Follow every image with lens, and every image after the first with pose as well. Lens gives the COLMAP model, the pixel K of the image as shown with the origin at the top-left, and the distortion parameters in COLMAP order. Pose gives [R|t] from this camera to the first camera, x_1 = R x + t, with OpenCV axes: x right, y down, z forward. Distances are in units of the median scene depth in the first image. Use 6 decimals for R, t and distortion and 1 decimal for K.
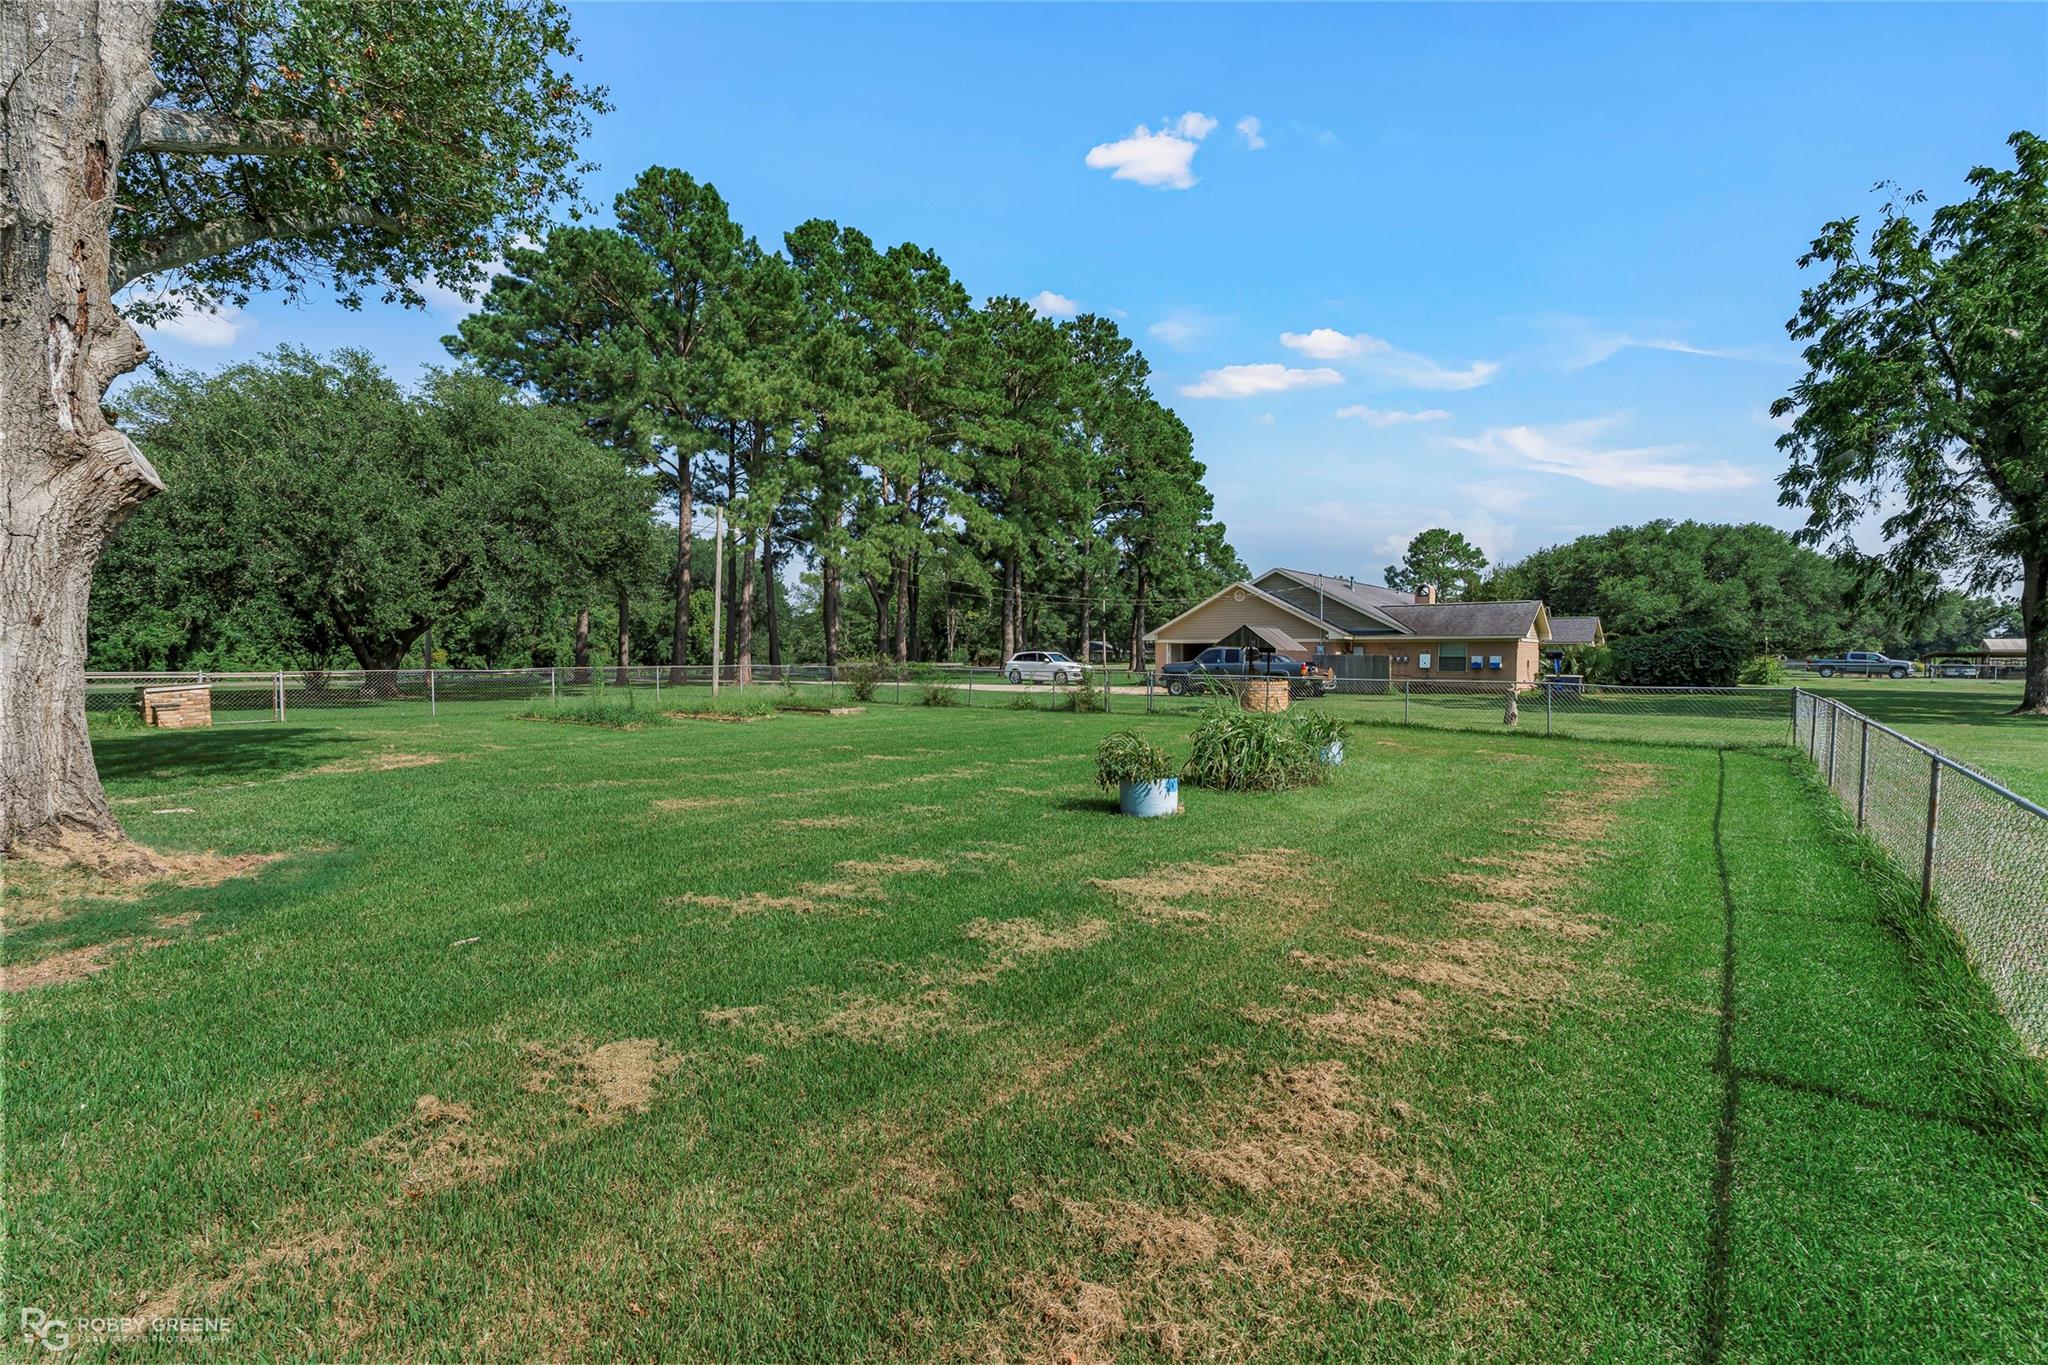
lens RADIAL K [[926.9, 0, 1029.2], [0, 926.9, 679.6], [0, 0, 1]] dist [-0.004384, 0.002591]
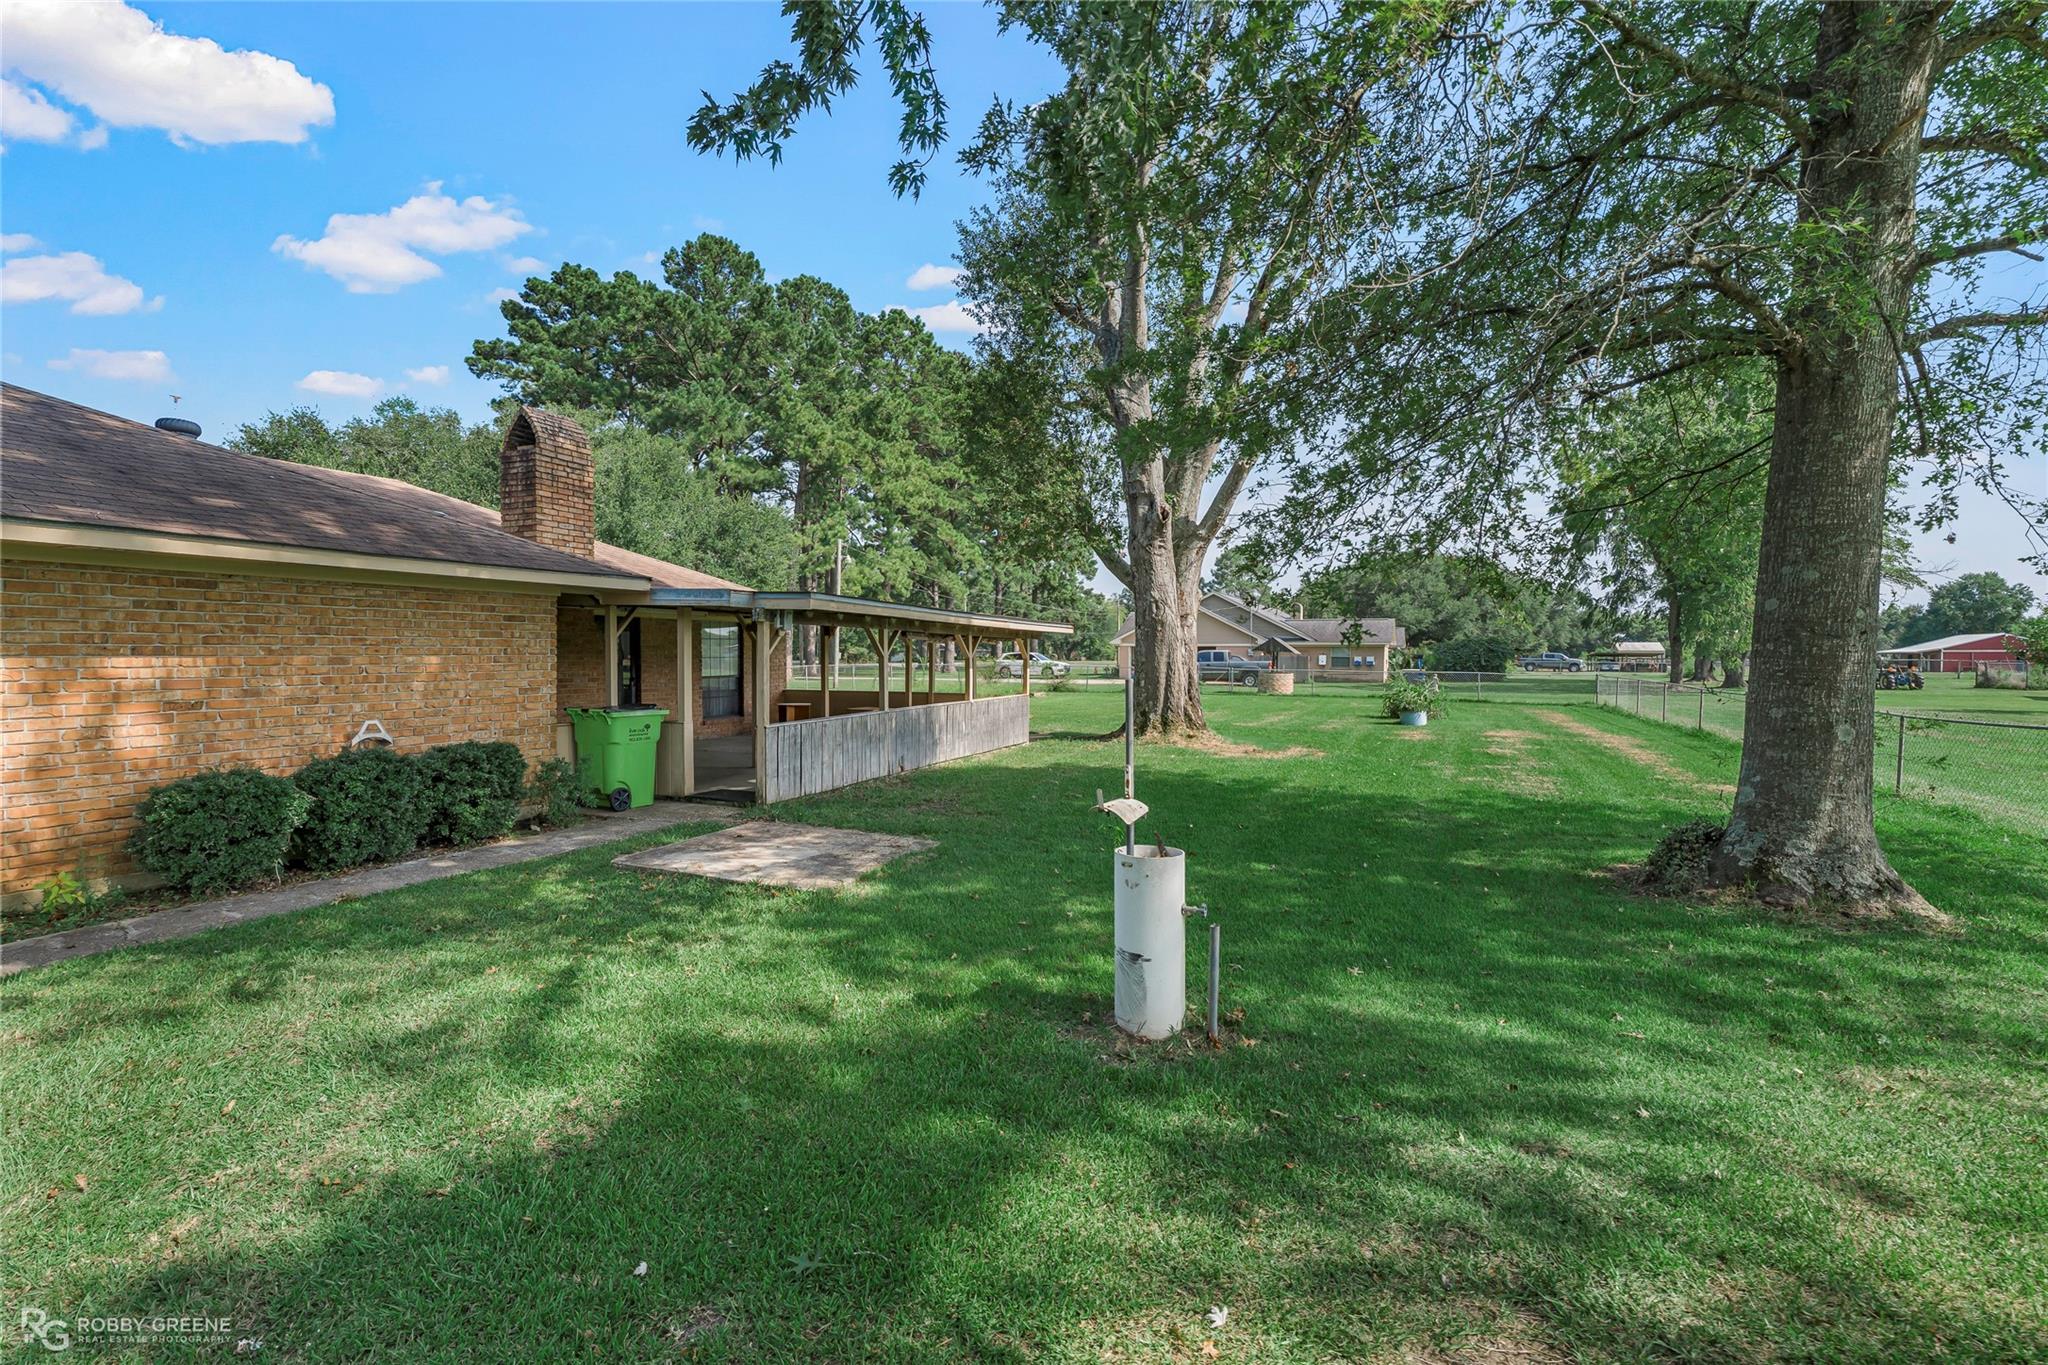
lens RADIAL K [[926.9, 0, 1020.3], [0, 926.9, 684.4], [0, 0, 1]] dist [-0.004384, 0.002591]
pose [[0.972137, -0.004744, 0.234367, -0.371937], [0.002925, 0.999963, 0.008111, 0.005109], [-0.234397, -0.007199, 0.972114, -0.290942]]
